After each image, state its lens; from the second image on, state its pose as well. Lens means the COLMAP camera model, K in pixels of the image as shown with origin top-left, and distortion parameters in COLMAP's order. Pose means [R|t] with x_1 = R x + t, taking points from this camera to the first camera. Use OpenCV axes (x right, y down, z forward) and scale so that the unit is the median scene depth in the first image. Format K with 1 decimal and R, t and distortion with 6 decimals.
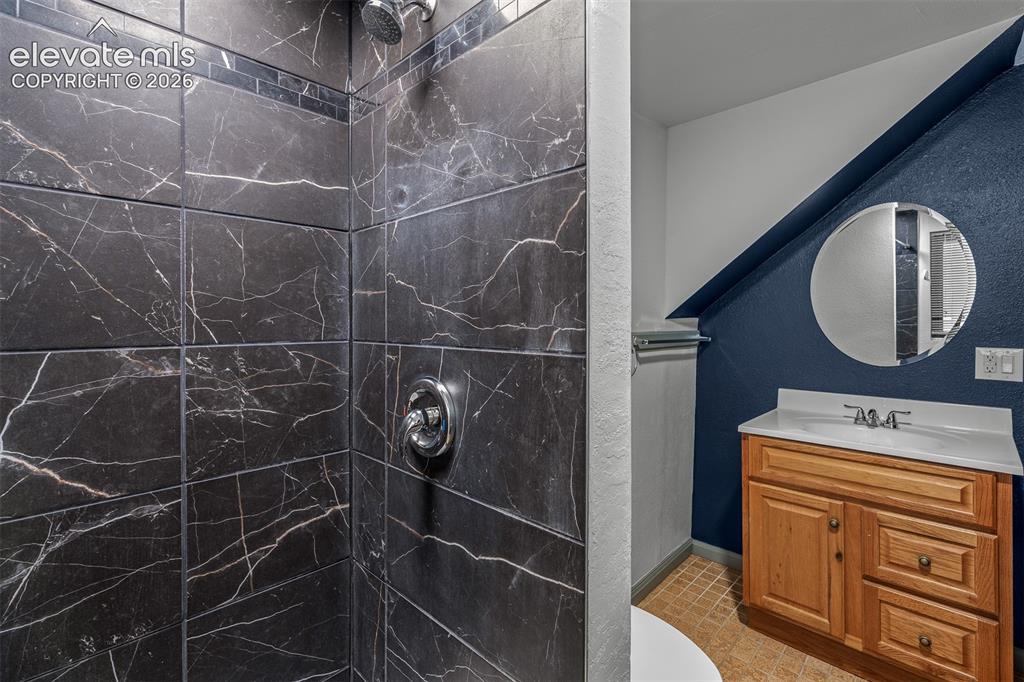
lens RADIAL K [[462.5, 0, 521.3], [0, 462.5, 322.6], [0, 0, 1]] dist [-0.004889, 0.000413]
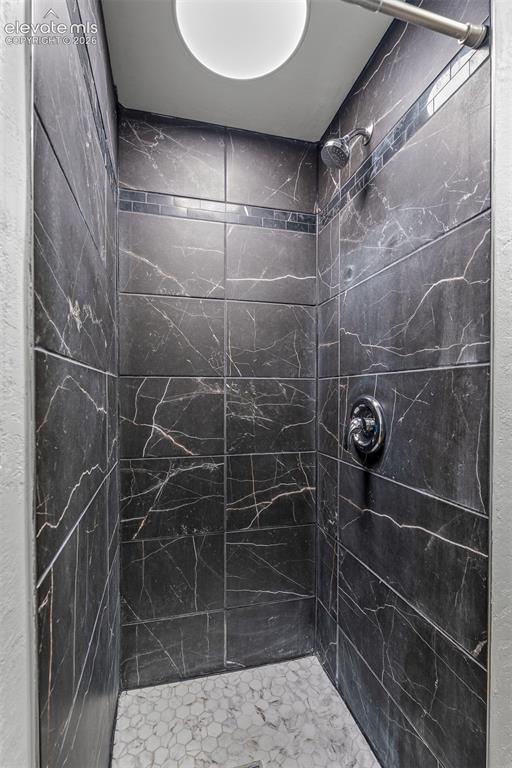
lens RADIAL K [[346.8, 0, 254.4], [0, 346.8, 388.0], [0, 0, 1]] dist [-0.004889, 0.000413]
pose [[0.849650, 0.000183, -0.527347, 0.064869], [-0.002661, 0.999989, -0.003940, 0.099685], [0.527340, 0.004751, 0.849641, -0.073542]]
